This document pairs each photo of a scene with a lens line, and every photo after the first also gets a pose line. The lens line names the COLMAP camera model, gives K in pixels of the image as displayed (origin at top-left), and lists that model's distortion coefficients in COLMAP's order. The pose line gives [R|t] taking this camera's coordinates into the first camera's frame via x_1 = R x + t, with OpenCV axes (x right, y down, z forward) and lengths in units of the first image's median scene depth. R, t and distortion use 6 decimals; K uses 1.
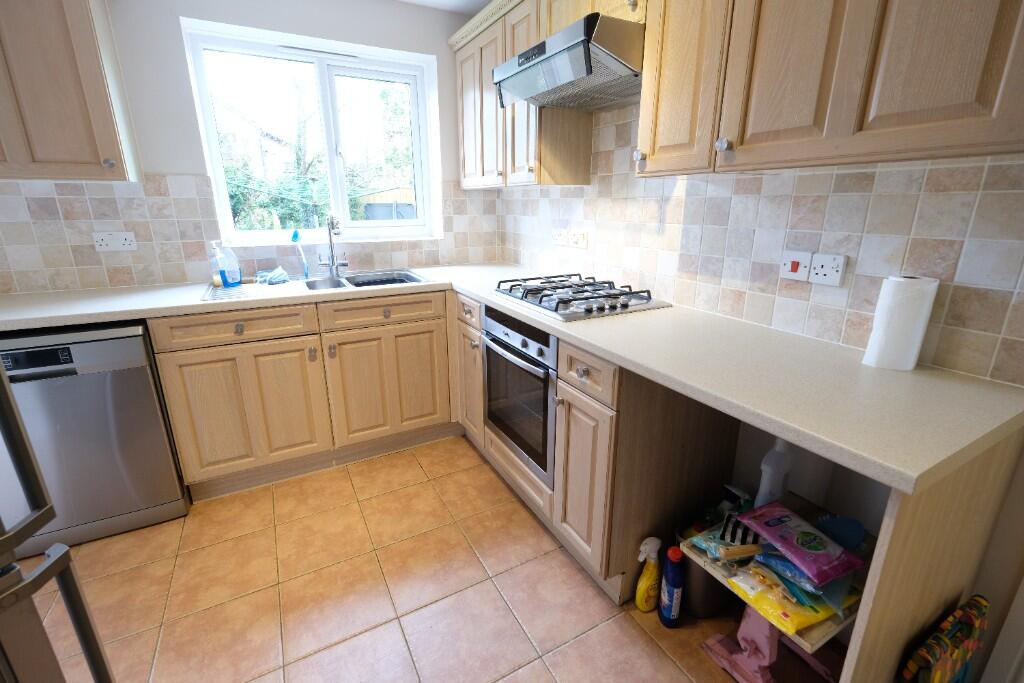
lens RADIAL K [[443.9, 0, 513.0], [0, 443.9, 336.8], [0, 0, 1]] dist [-0.007369, 0.001112]
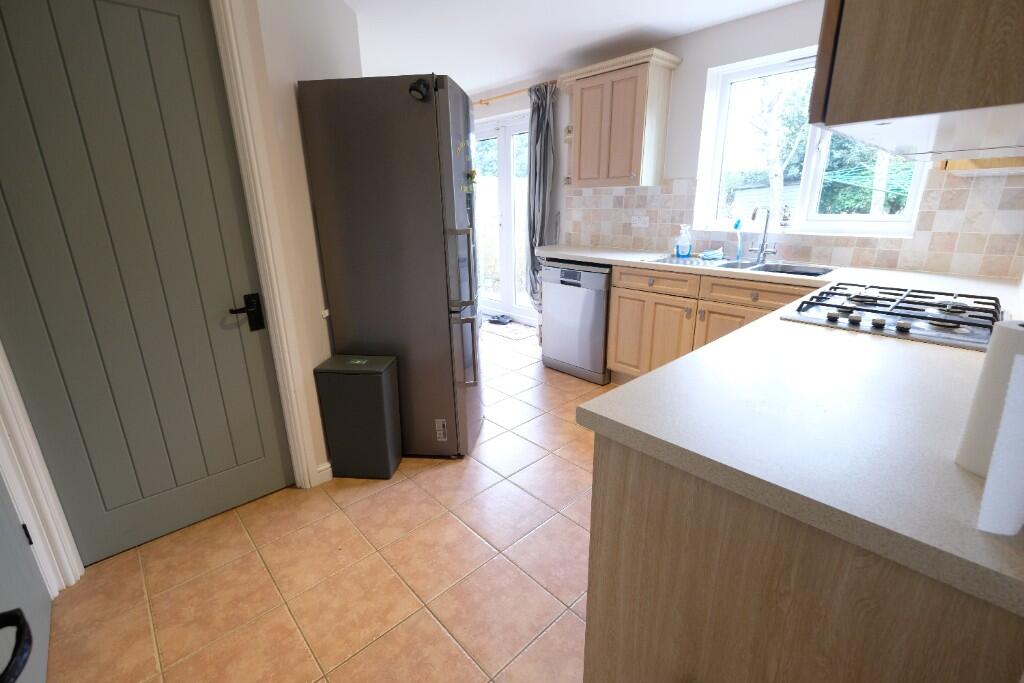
lens RADIAL K [[443.9, 0, 509.9], [0, 443.9, 336.8], [0, 0, 1]] dist [-0.007369, 0.001112]
pose [[0.245799, 0.280482, -0.927854, 0.680877], [-0.263490, 0.940511, 0.214506, -0.039061], [0.932822, 0.191755, 0.305080, 0.121079]]
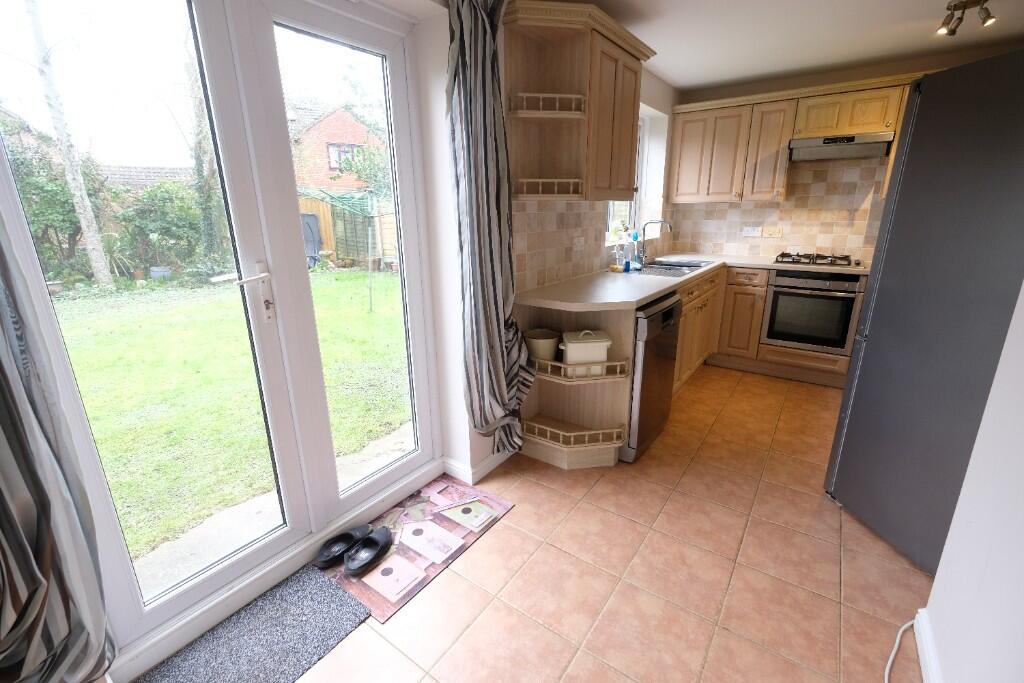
lens RADIAL K [[443.9, 0, 510.7], [0, 443.9, 337.4], [0, 0, 1]] dist [-0.007369, 0.001112]
pose [[0.903686, -0.130271, 0.407898, -1.772611], [0.136291, 0.990564, 0.014408, 0.024391], [-0.405926, 0.042572, 0.912914, -0.165559]]
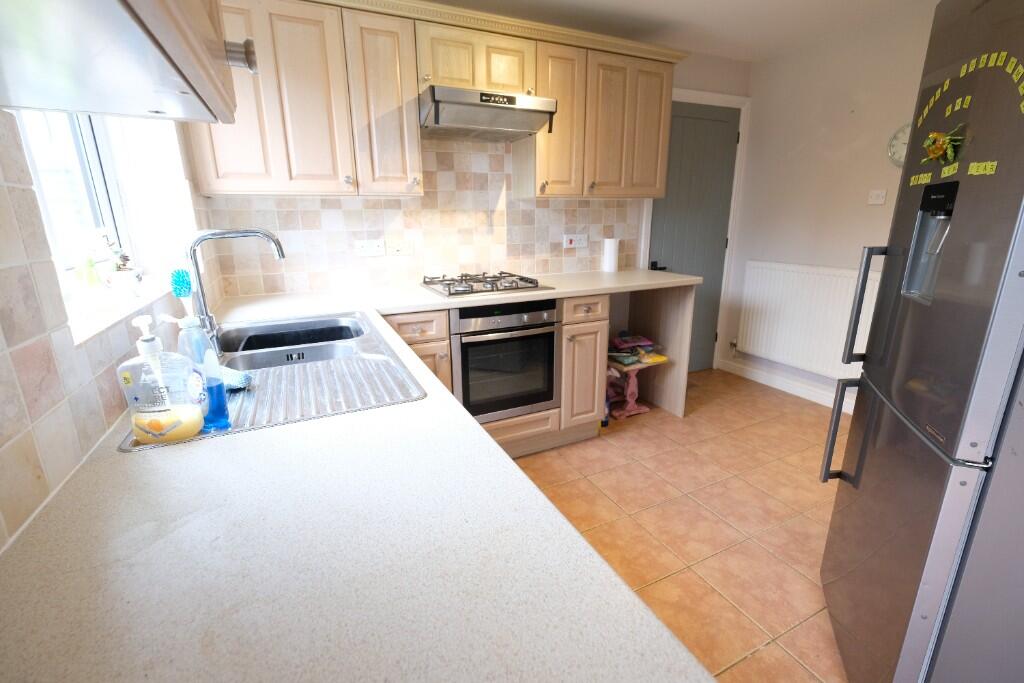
lens RADIAL K [[443.9, 0, 511.2], [0, 443.9, 337.0], [0, 0, 1]] dist [-0.007369, 0.001112]
pose [[0.052882, -0.260248, 0.964093, -1.085460], [0.299509, 0.925130, 0.233302, -0.218168], [-0.952627, 0.276417, 0.126869, 0.769424]]
